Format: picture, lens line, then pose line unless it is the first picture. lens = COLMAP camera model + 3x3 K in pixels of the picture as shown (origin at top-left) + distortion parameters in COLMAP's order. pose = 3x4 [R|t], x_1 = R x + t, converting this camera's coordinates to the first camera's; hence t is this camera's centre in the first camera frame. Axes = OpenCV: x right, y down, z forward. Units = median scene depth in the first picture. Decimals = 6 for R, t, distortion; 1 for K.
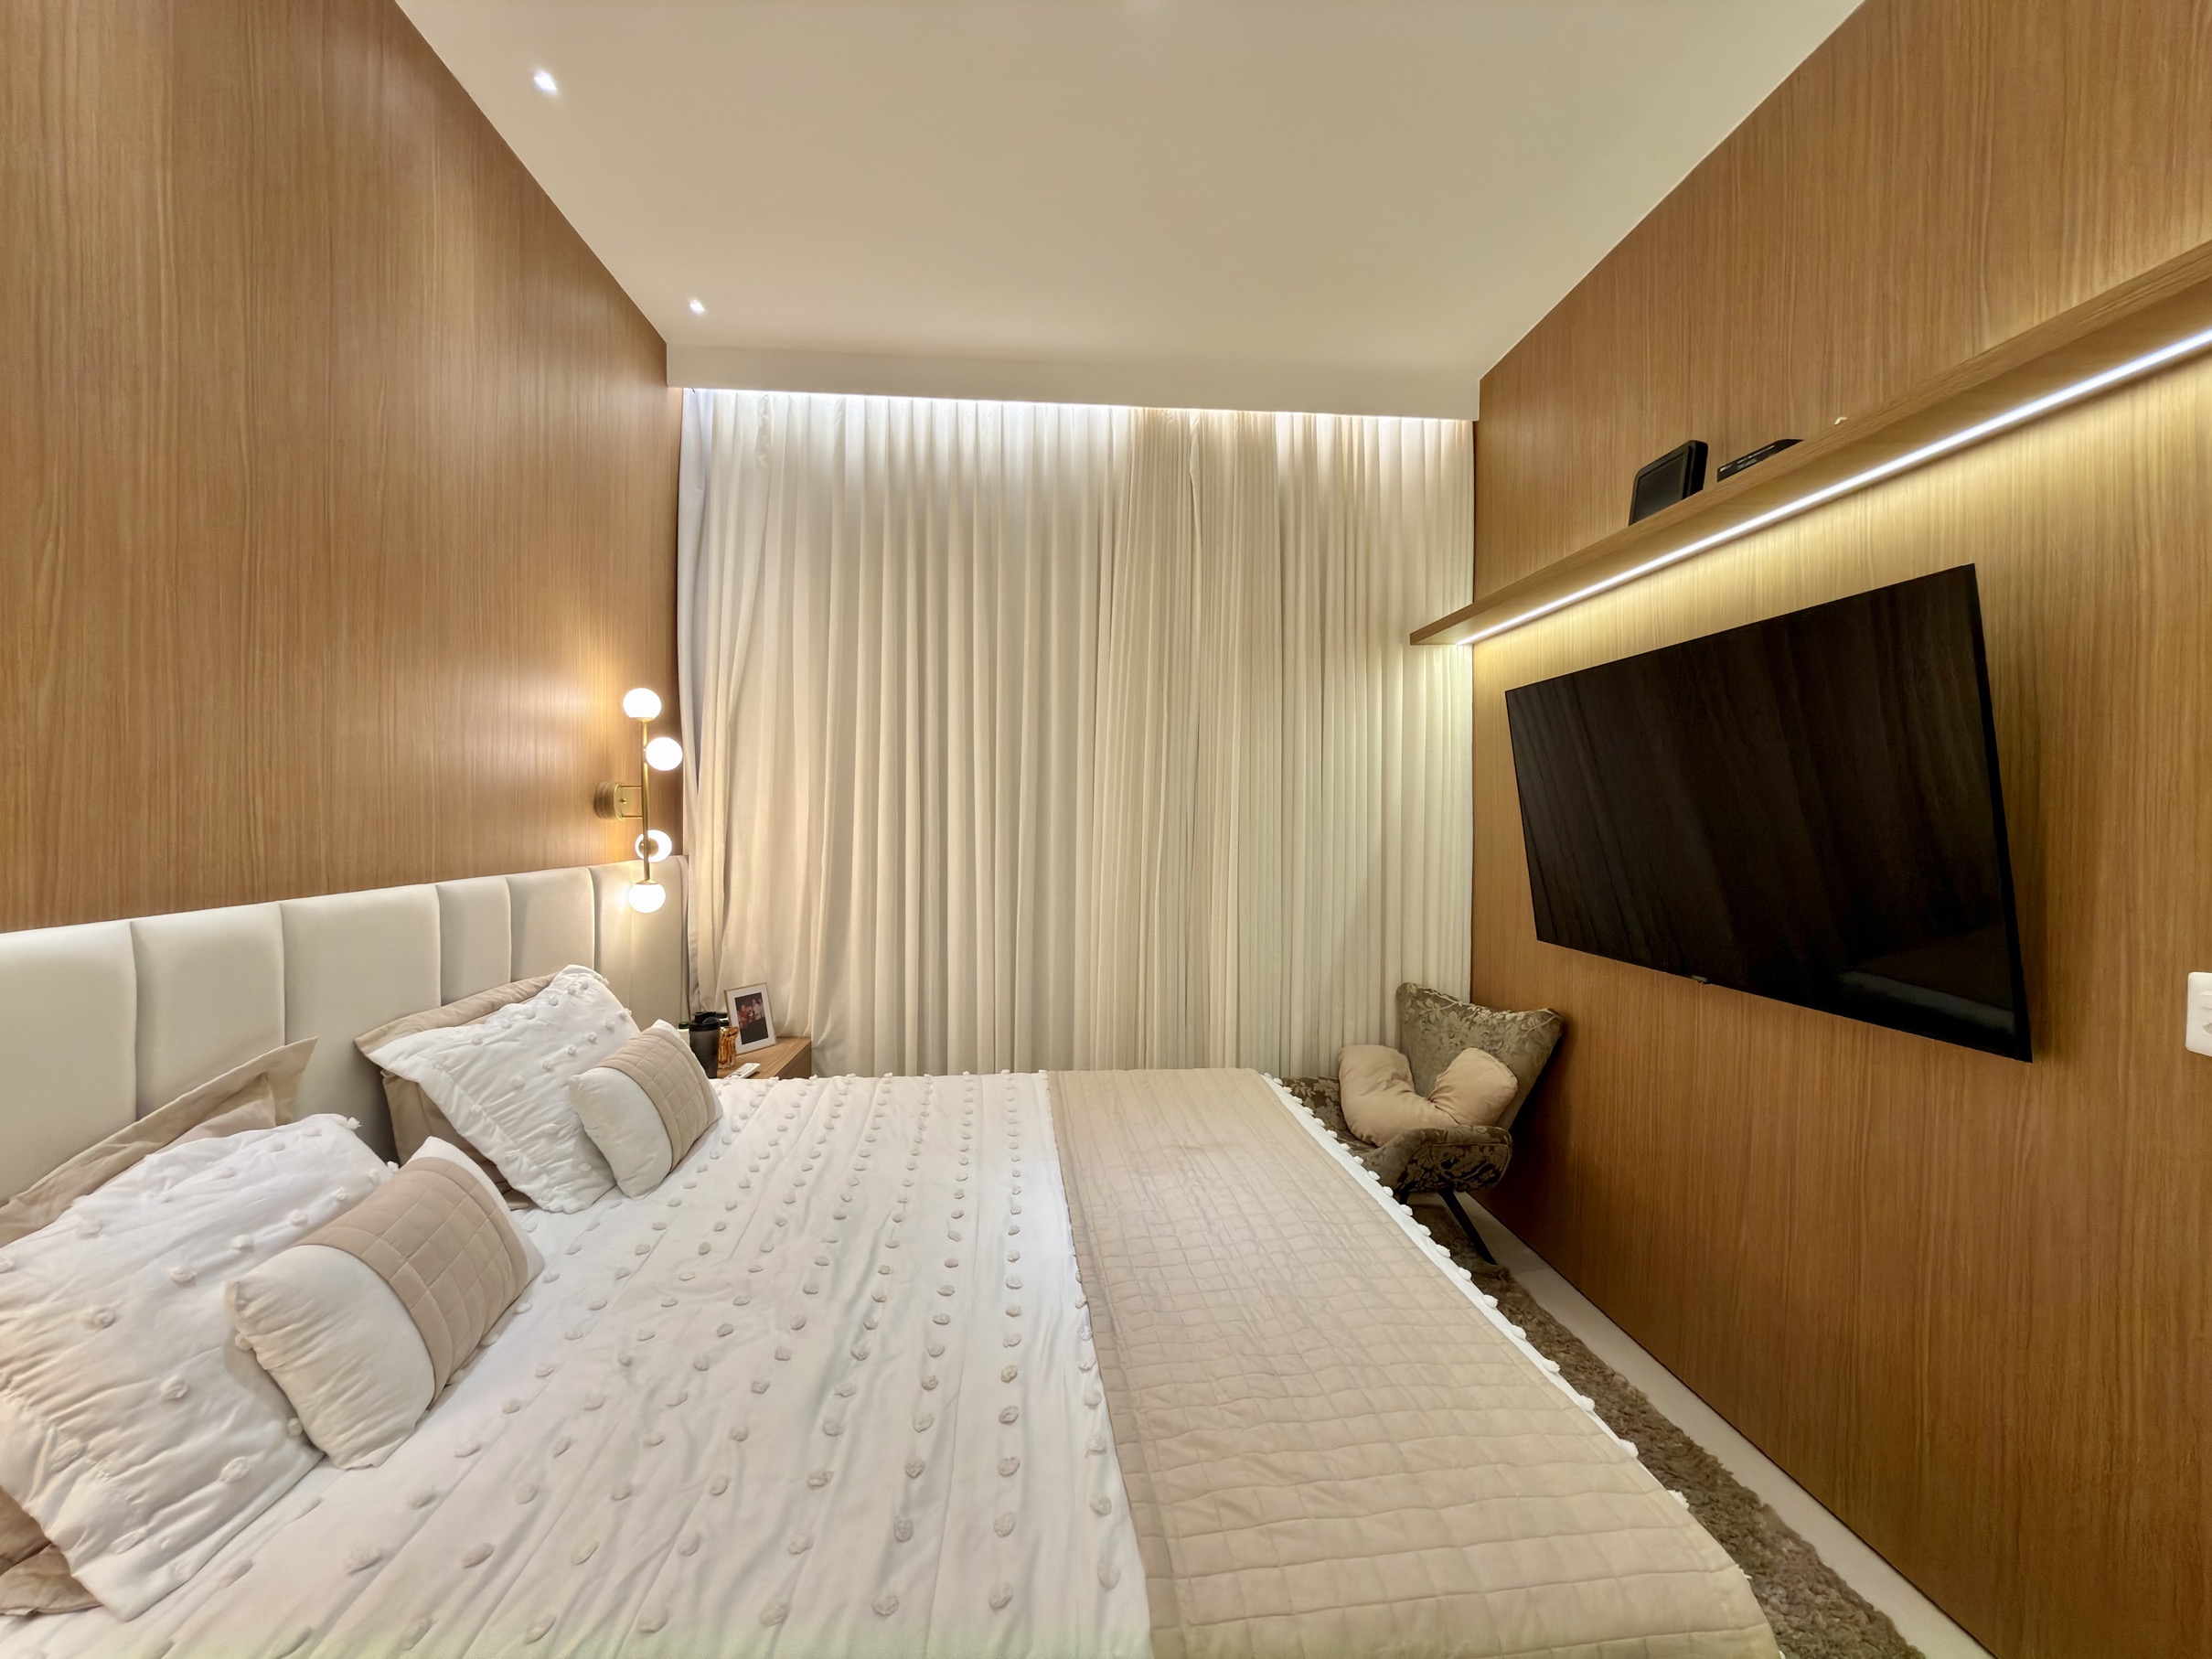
lens RADIAL K [[883.0, 0, 1105.8], [0, 883.0, 826.7], [0, 0, 1]] dist [0.000200, -0.000318]
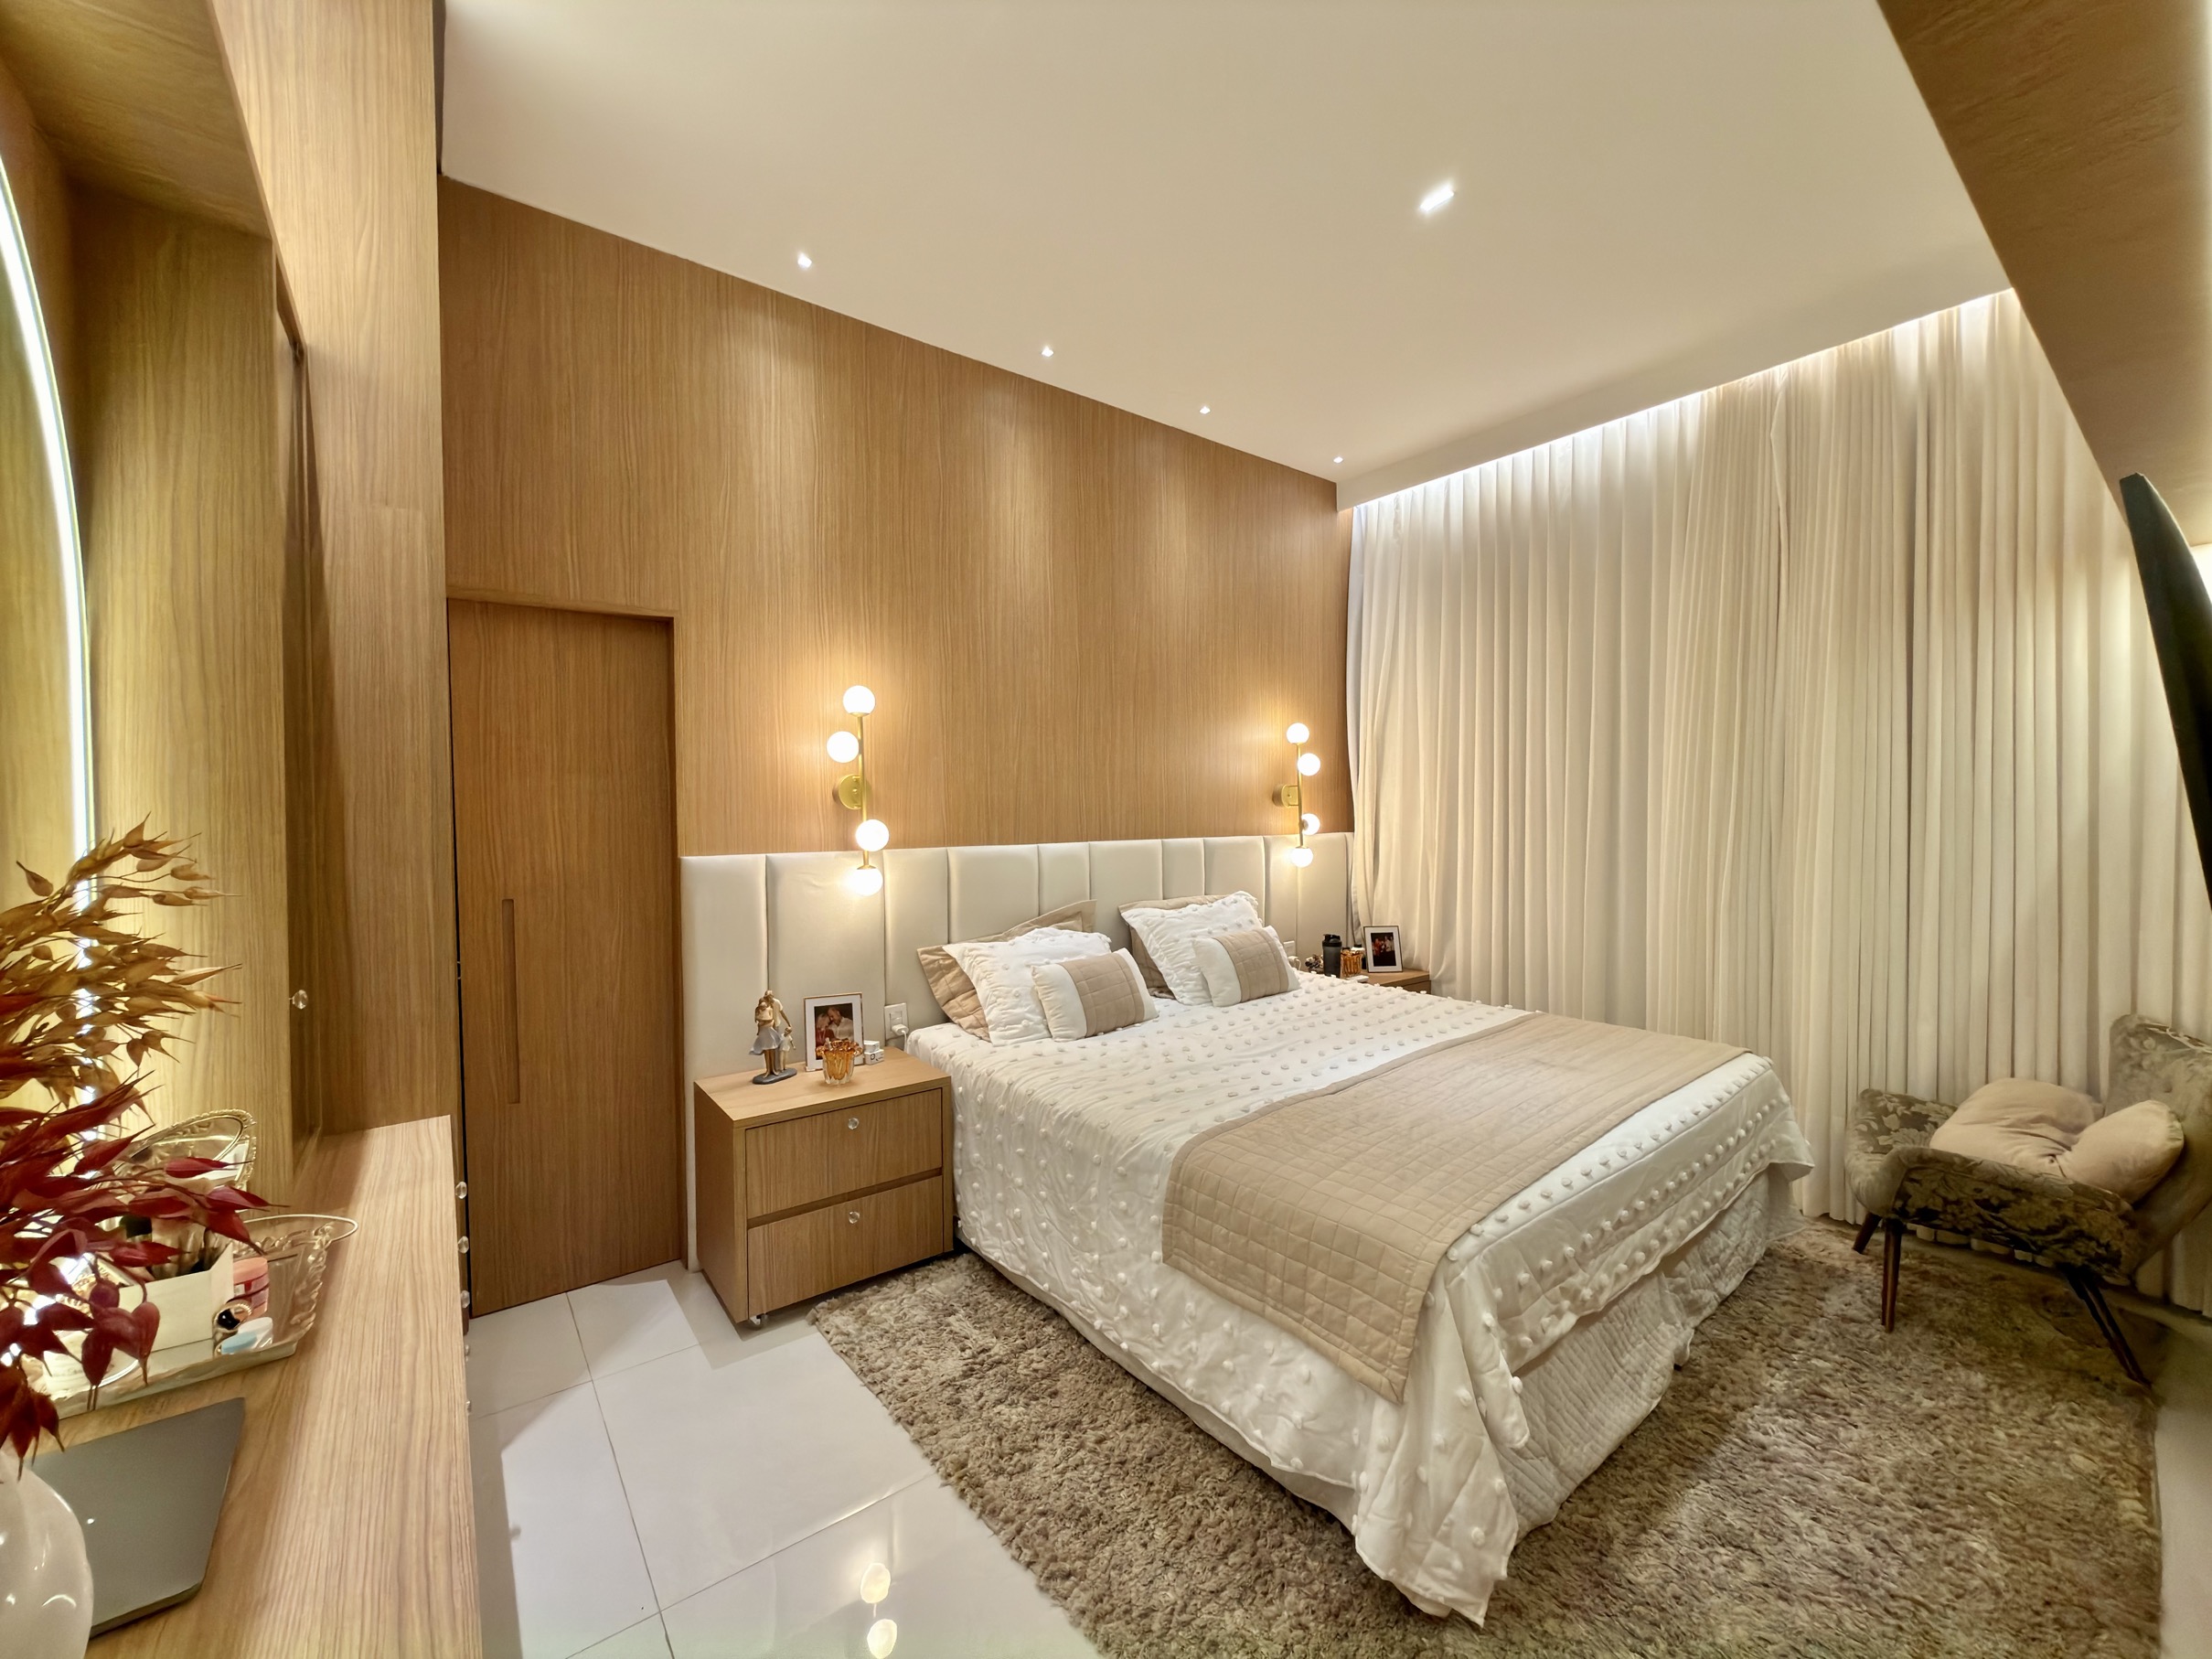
lens RADIAL K [[883.0, 0, 1108.7], [0, 883.0, 827.0], [0, 0, 1]] dist [0.000200, -0.000318]
pose [[0.553558, 0.003496, -0.832803, 0.578129], [0.001669, 0.999985, 0.005307, 0.017400], [0.832809, -0.004328, 0.553544, -0.144937]]
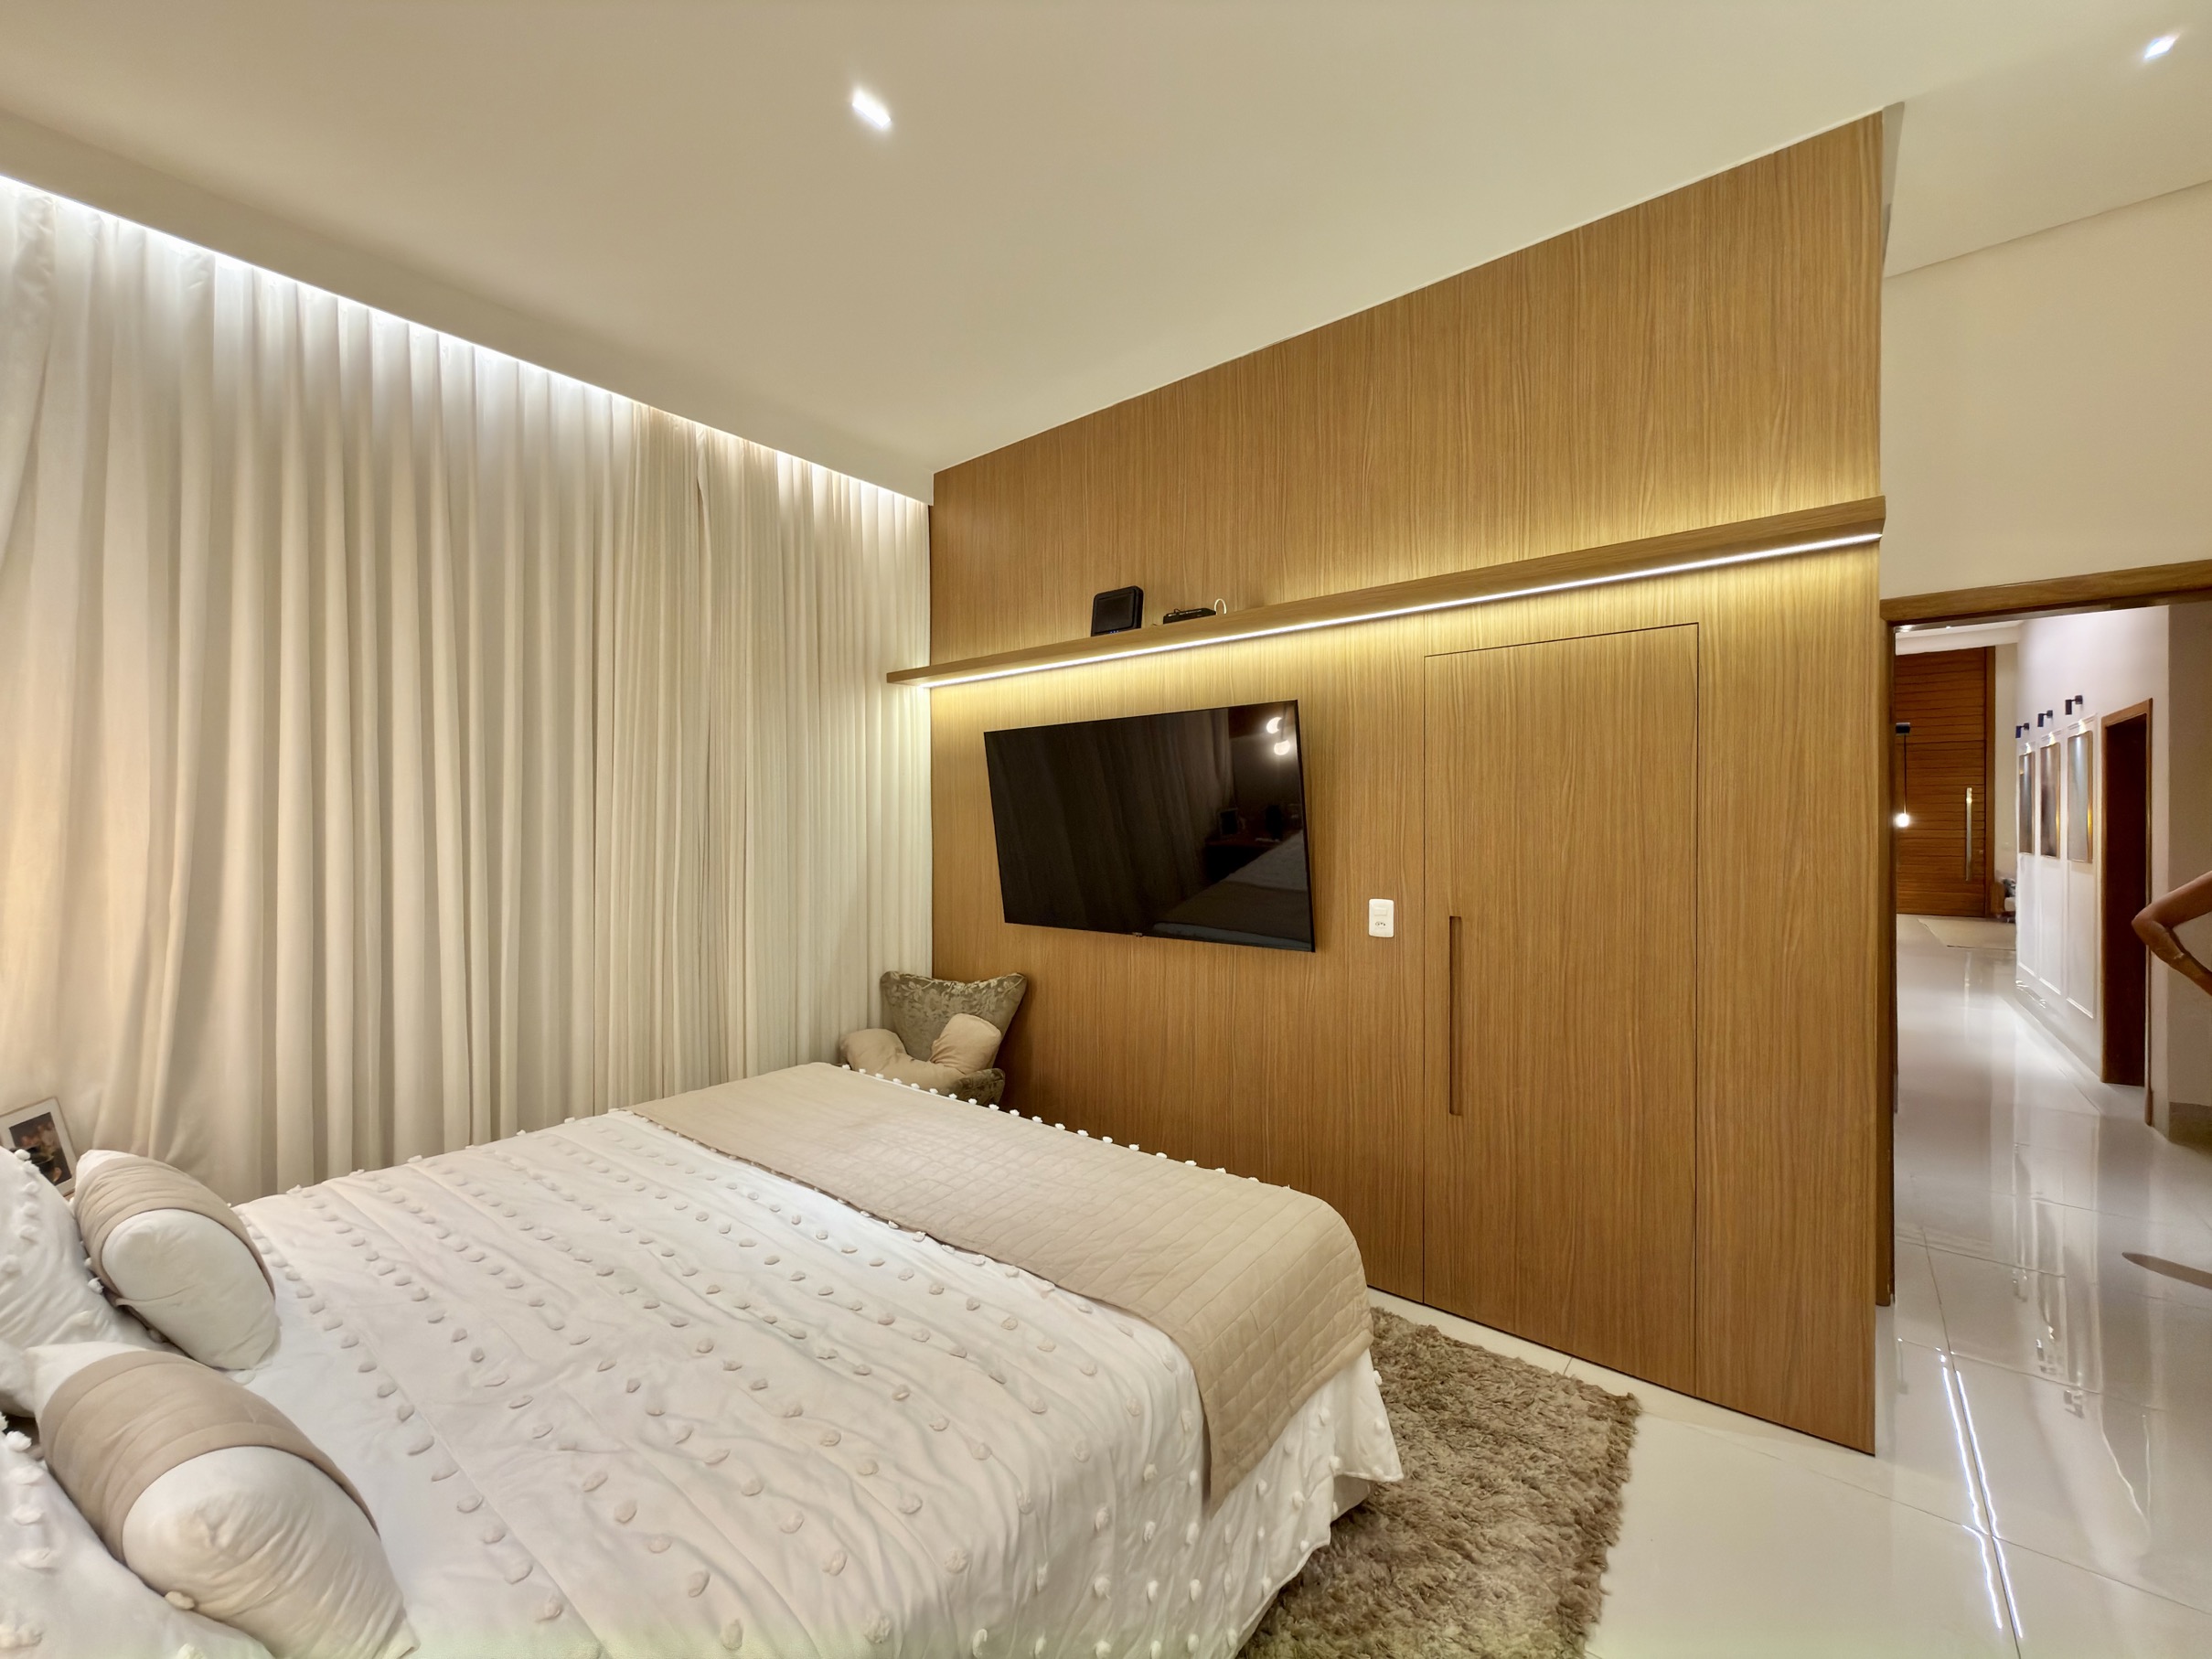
lens RADIAL K [[883.0, 0, 1105.7], [0, 883.0, 827.2], [0, 0, 1]] dist [0.000200, -0.000318]
pose [[0.686873, -0.010125, 0.726707, -0.371029], [0.015444, 0.999881, -0.000667, -0.010966], [-0.726613, 0.011681, 0.686948, -0.015153]]
